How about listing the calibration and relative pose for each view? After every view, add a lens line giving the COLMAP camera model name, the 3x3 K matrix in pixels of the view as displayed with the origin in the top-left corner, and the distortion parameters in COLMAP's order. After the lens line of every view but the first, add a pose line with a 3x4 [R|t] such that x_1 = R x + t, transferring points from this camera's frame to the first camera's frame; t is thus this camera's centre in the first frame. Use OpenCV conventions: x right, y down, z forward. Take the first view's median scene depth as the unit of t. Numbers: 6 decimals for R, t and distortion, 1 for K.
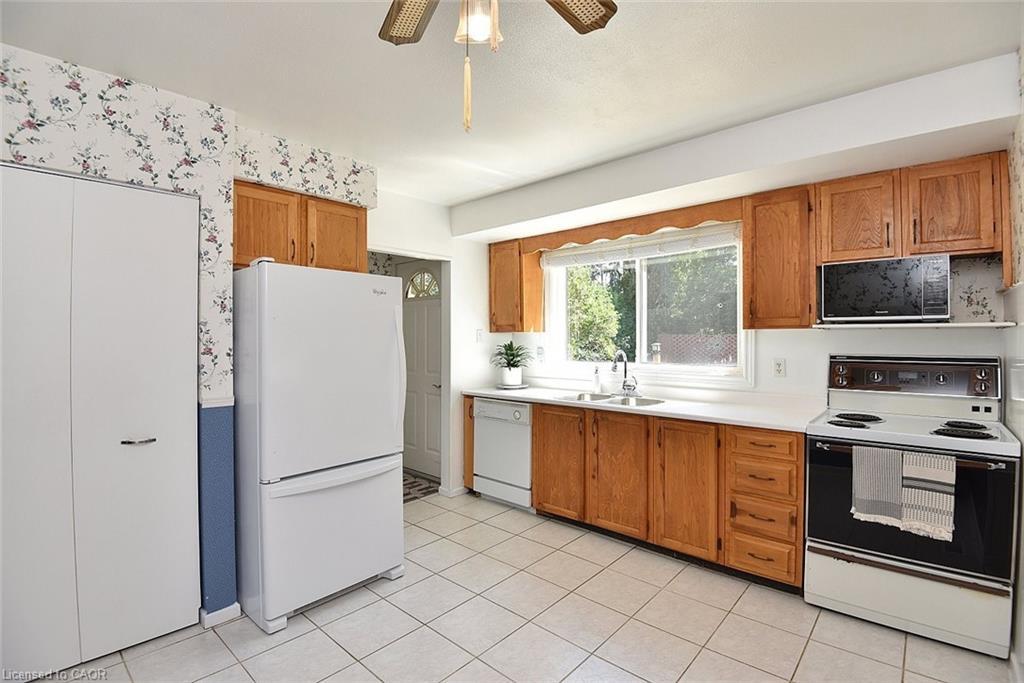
lens RADIAL K [[474.6, 0, 511.3], [0, 474.6, 335.8], [0, 0, 1]] dist [-0.027190, -0.010478]
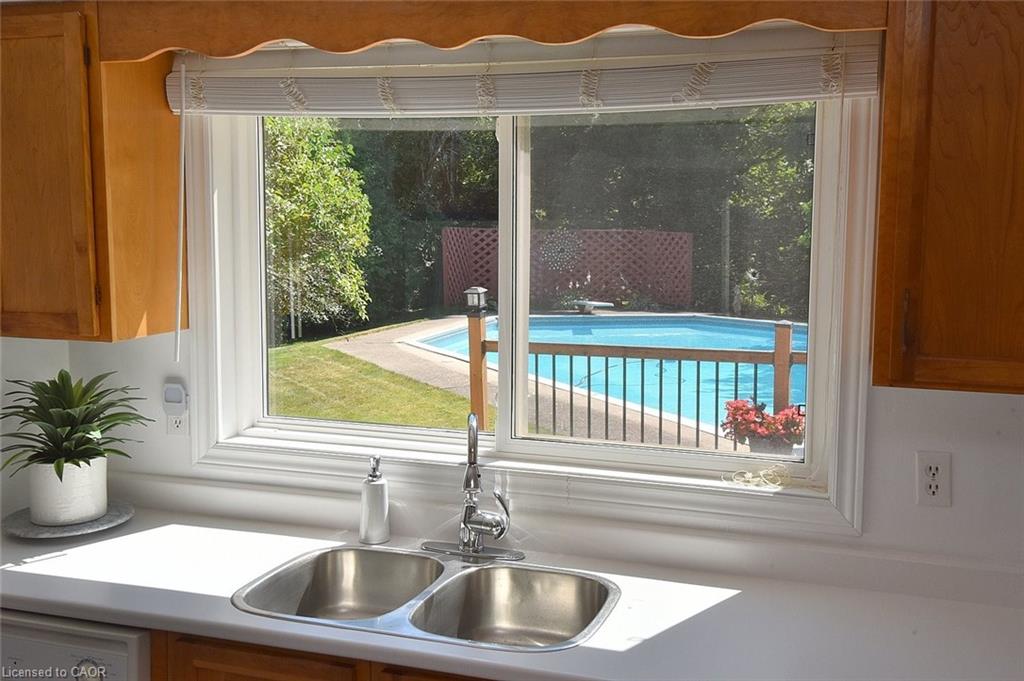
lens RADIAL K [[1010.7, 0, 554.1], [0, 1010.7, 298.8], [0, 0, 1]] dist [0.066024, 0.000000]
pose [[0.909521, -0.023560, 0.414990, 0.017747], [-0.013501, 0.996191, 0.086146, -0.116682], [-0.415439, -0.083954, 0.905739, 0.440923]]
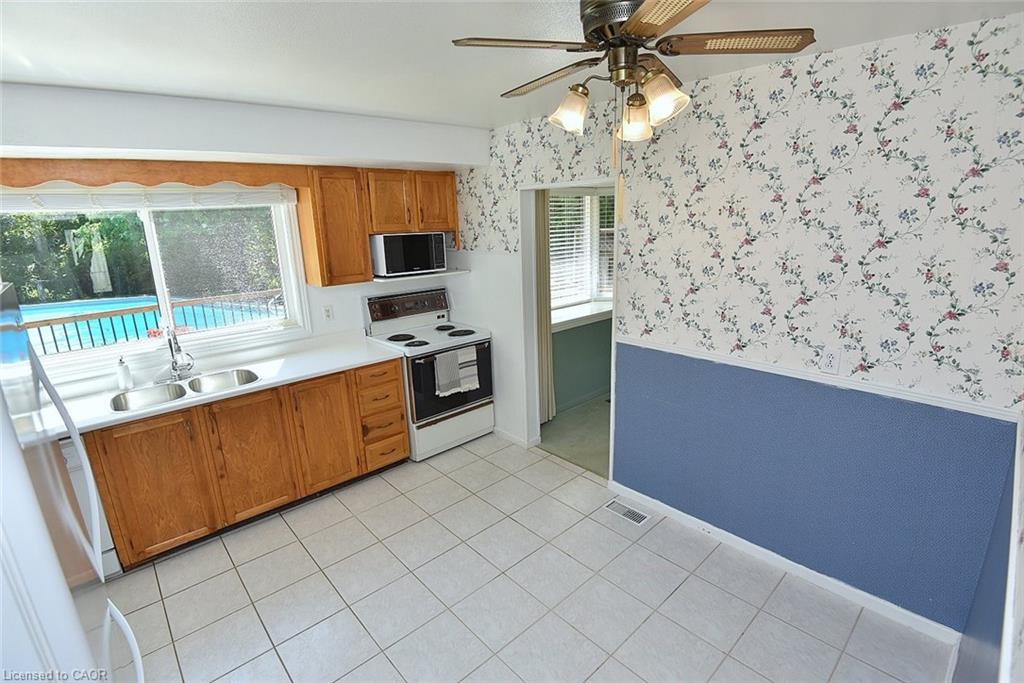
lens RADIAL K [[474.6, 0, 512.4], [0, 474.6, 337.3], [0, 0, 1]] dist [-0.027190, -0.010478]
pose [[0.086309, -0.241343, 0.966594, -0.565974], [0.024058, 0.970436, 0.240155, -0.148237], [-0.995978, 0.002527, 0.089564, 0.399193]]
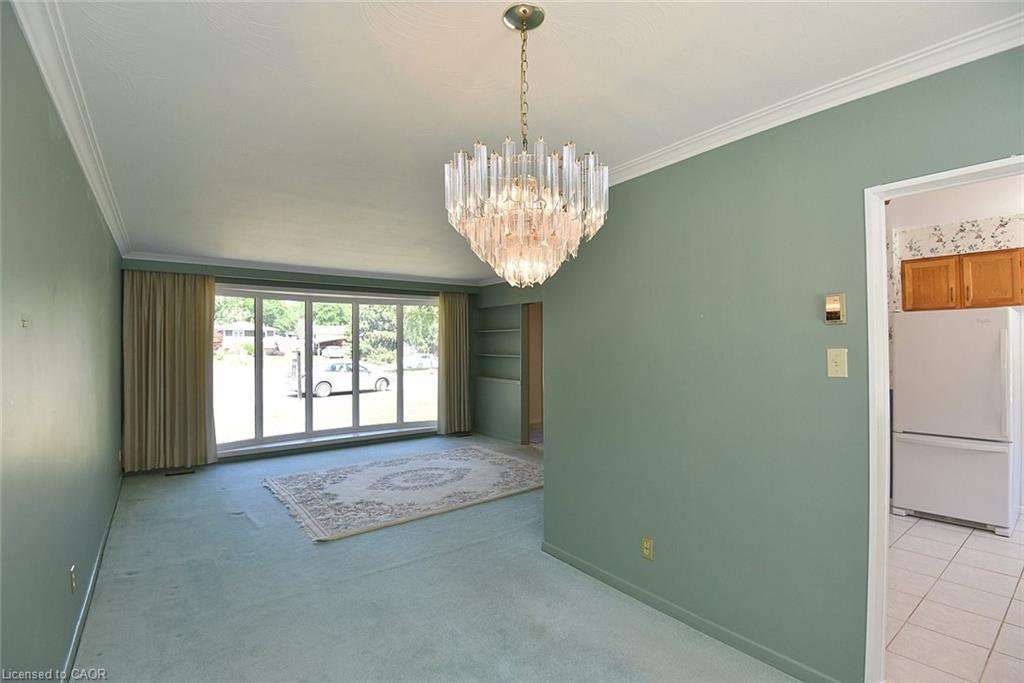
lens RADIAL K [[474.6, 0, 526.2], [0, 474.6, 341.9], [0, 0, 1]] dist [-0.027190, -0.010478]
pose [[-0.170591, -0.002809, -0.985338, 1.048376], [0.015950, 0.999857, -0.005612, -0.036921], [0.985213, -0.016674, -0.170522, -0.081950]]
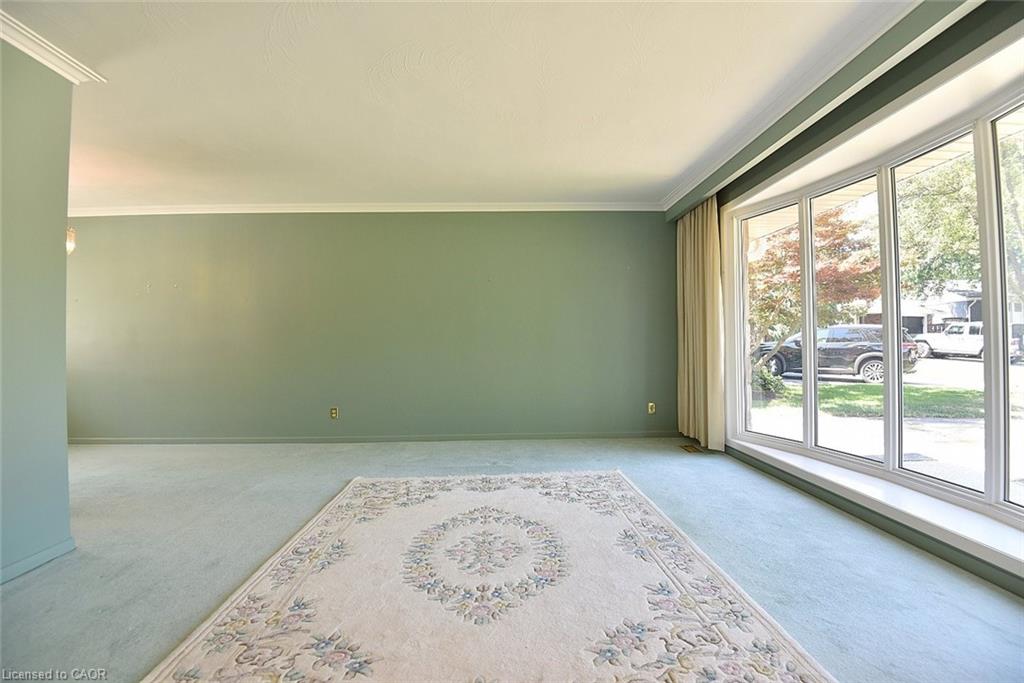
lens RADIAL K [[474.6, 0, 514.6], [0, 474.6, 342.3], [0, 0, 1]] dist [-0.027190, -0.010478]
pose [[-0.693242, 0.011531, 0.720613, -1.051379], [0.007332, 0.999933, -0.008948, 0.099839], [-0.720668, -0.000920, -0.693280, -0.240827]]
